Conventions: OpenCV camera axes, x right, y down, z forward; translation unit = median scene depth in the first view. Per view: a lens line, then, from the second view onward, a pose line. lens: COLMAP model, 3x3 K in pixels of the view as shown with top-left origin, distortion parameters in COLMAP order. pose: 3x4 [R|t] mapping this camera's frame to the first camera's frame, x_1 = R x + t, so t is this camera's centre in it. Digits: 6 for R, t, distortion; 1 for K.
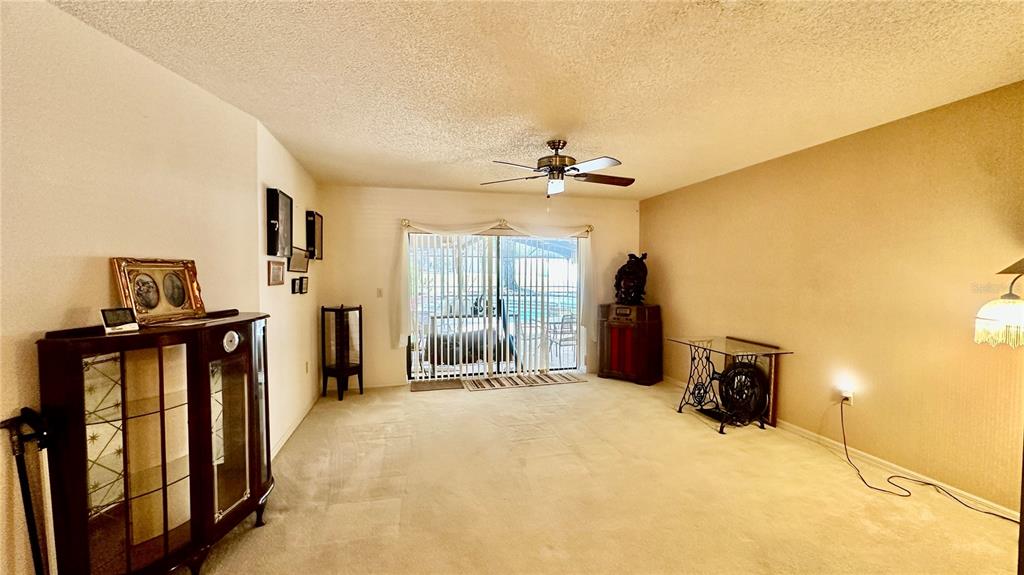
lens RADIAL K [[406.0, 0, 511.1], [0, 406.0, 287.6], [0, 0, 1]] dist [-0.000312, -0.000017]
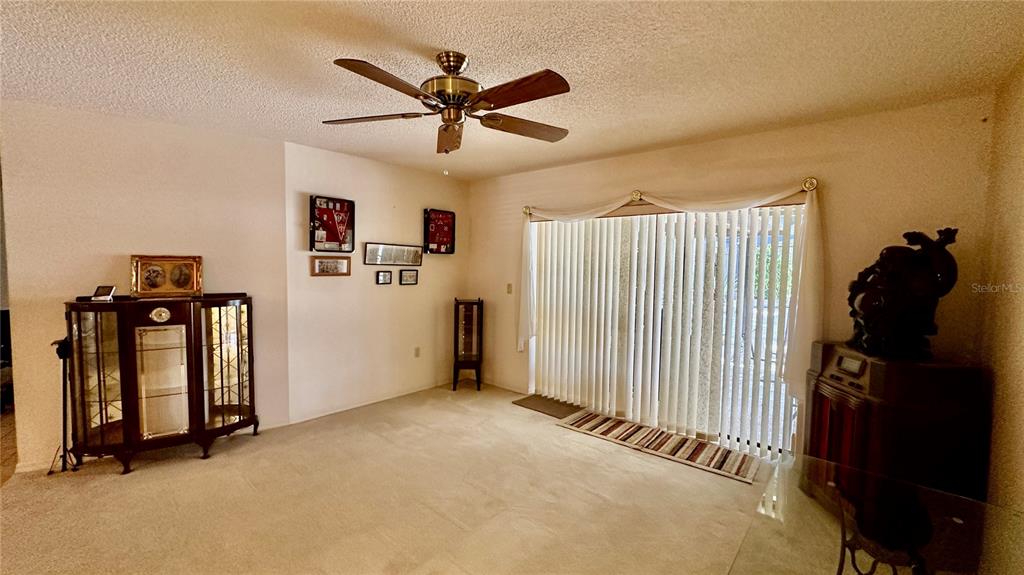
lens RADIAL K [[406.0, 0, 512.8], [0, 406.0, 287.3], [0, 0, 1]] dist [-0.000312, -0.000017]
pose [[0.569764, 0.058099, -0.819752, 0.693301], [-0.044660, 0.998213, 0.039706, -0.043498], [0.820594, 0.013987, 0.571341, 0.745558]]
